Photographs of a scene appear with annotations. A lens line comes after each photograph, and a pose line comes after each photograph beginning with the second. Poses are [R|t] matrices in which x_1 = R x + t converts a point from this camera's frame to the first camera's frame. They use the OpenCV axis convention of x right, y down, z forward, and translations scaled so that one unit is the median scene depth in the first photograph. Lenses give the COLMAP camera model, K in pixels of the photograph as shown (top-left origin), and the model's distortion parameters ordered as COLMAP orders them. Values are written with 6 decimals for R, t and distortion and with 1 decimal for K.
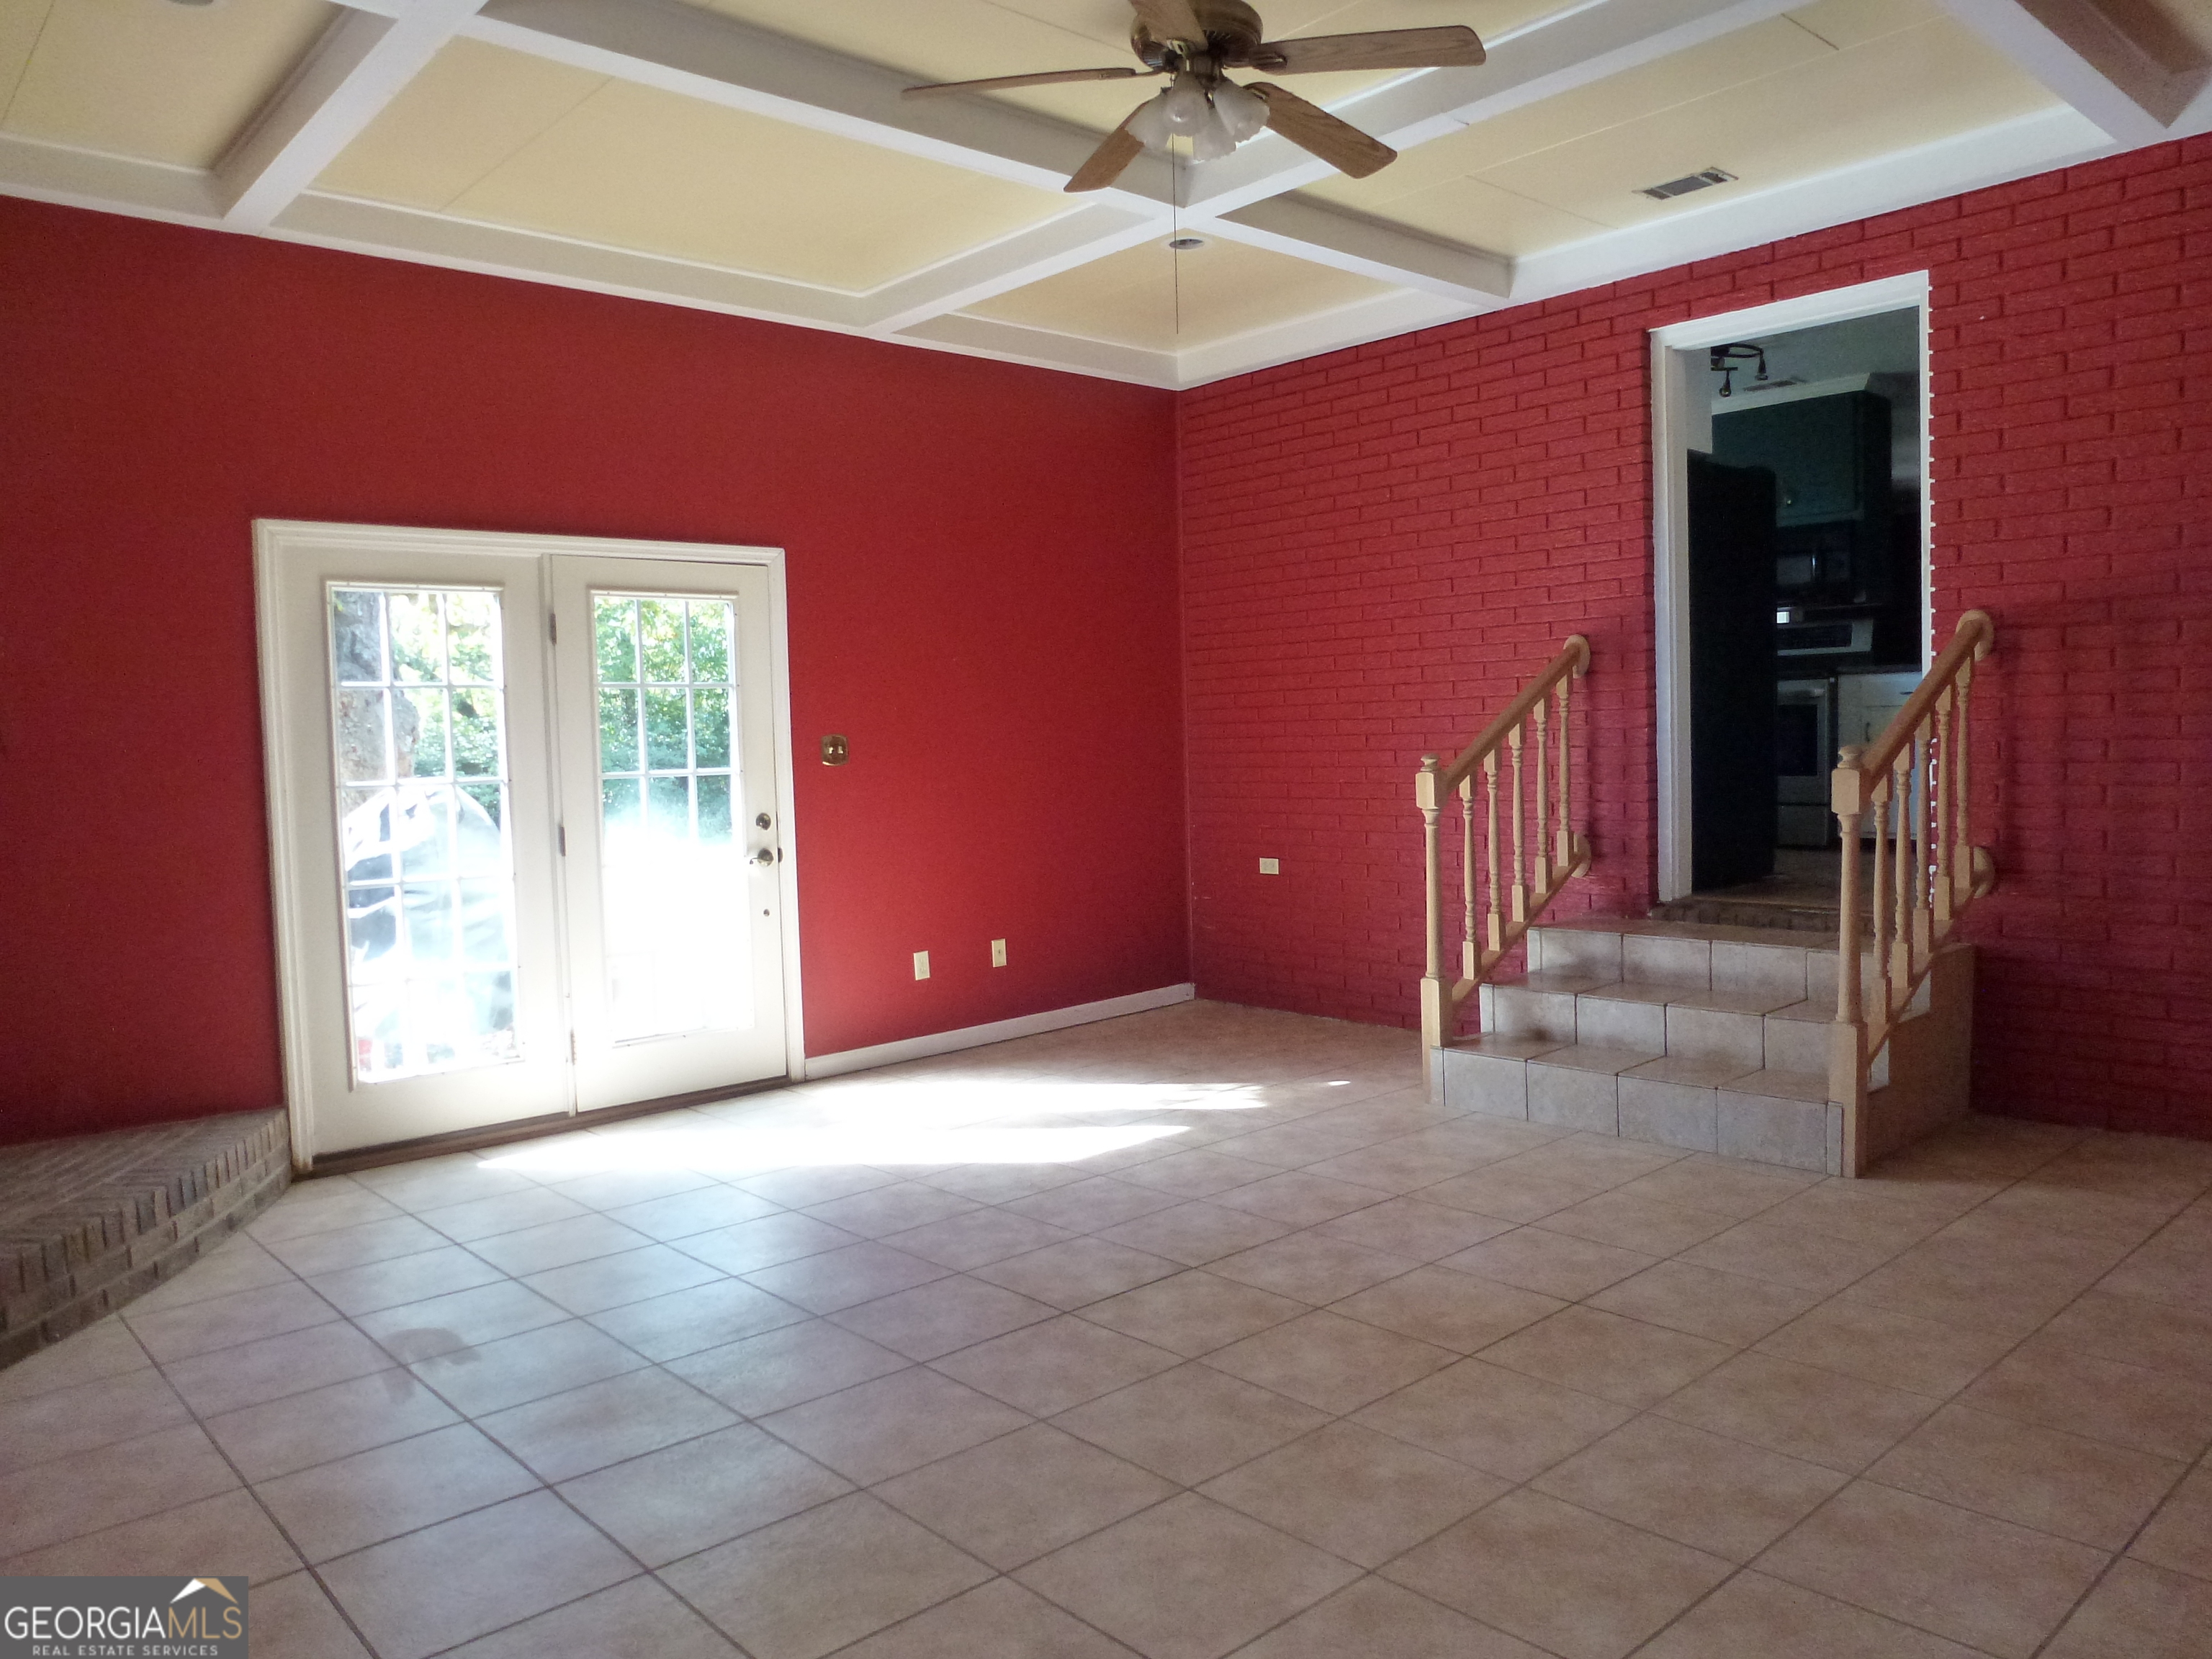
lens RADIAL K [[1585.1, 0, 1111.5], [0, 1585.1, 823.3], [0, 0, 1]] dist [-0.008212, 0.000168]
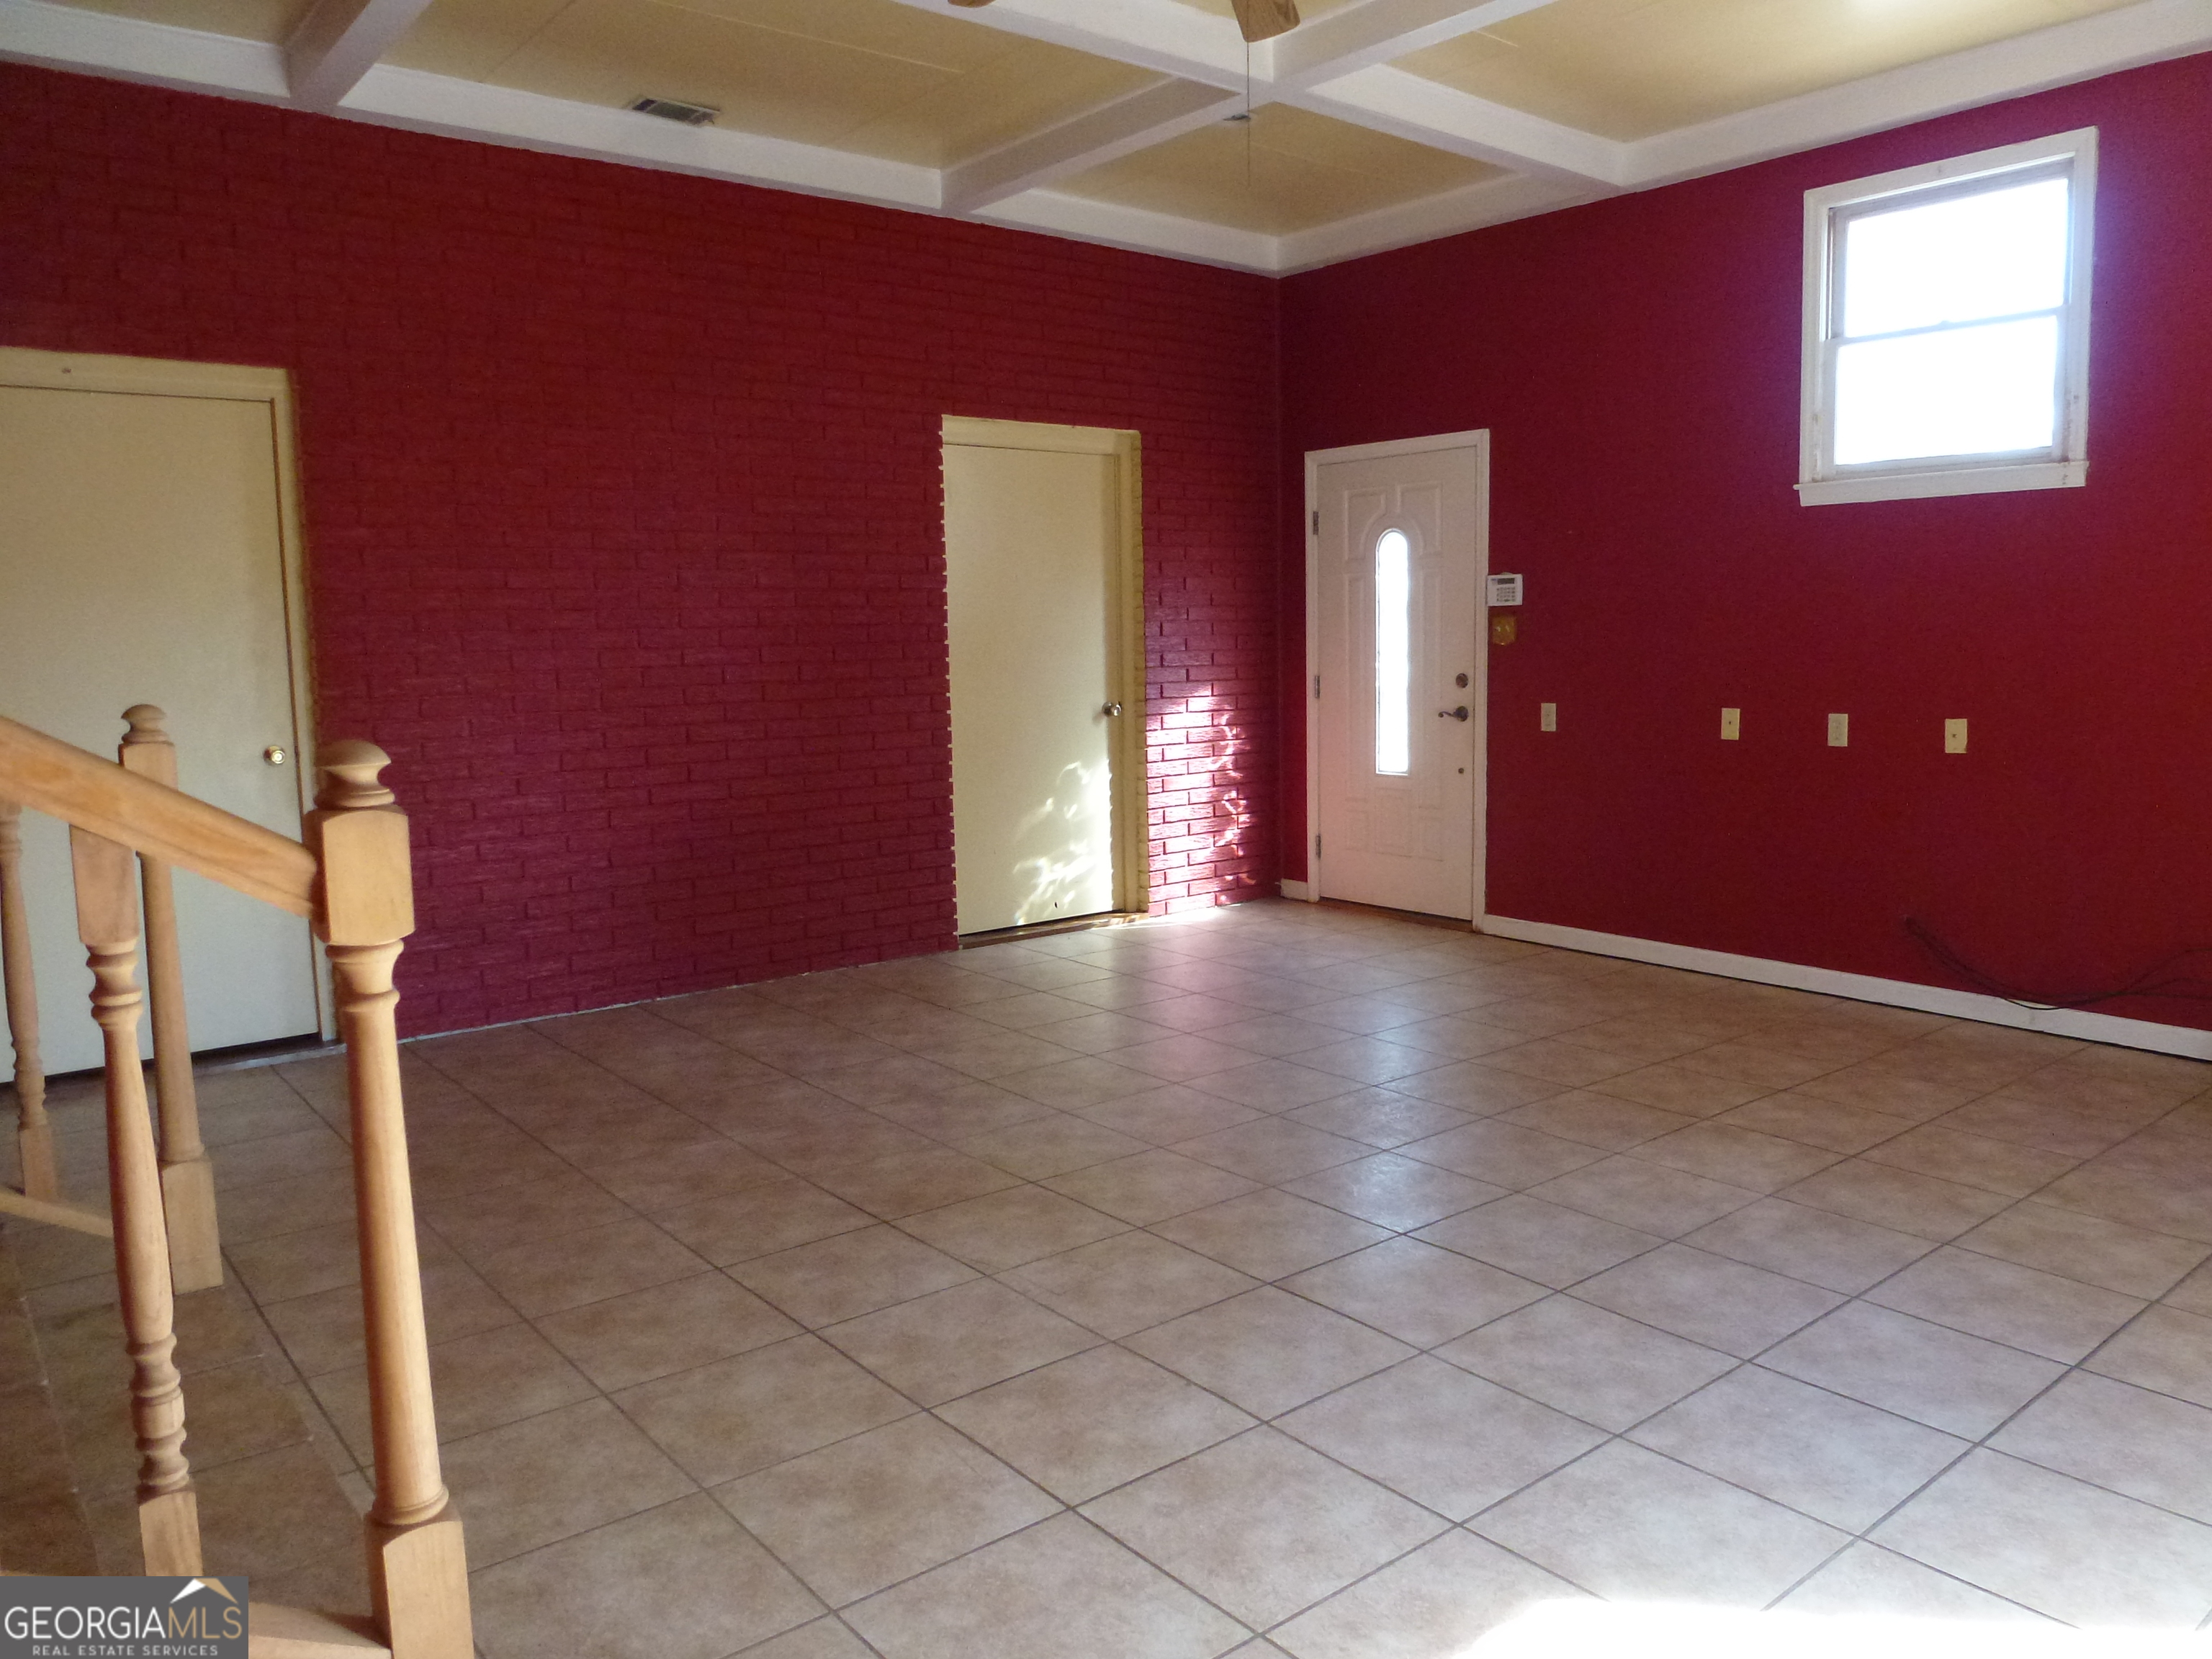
lens RADIAL K [[1585.1, 0, 1111.5], [0, 1585.1, 823.3], [0, 0, 1]] dist [-0.008212, 0.000168]
pose [[-0.997676, 0.040887, 0.054504, 0.077082], [0.049617, 0.984215, 0.169881, -0.097079], [-0.046698, 0.172191, -0.983956, 1.734589]]
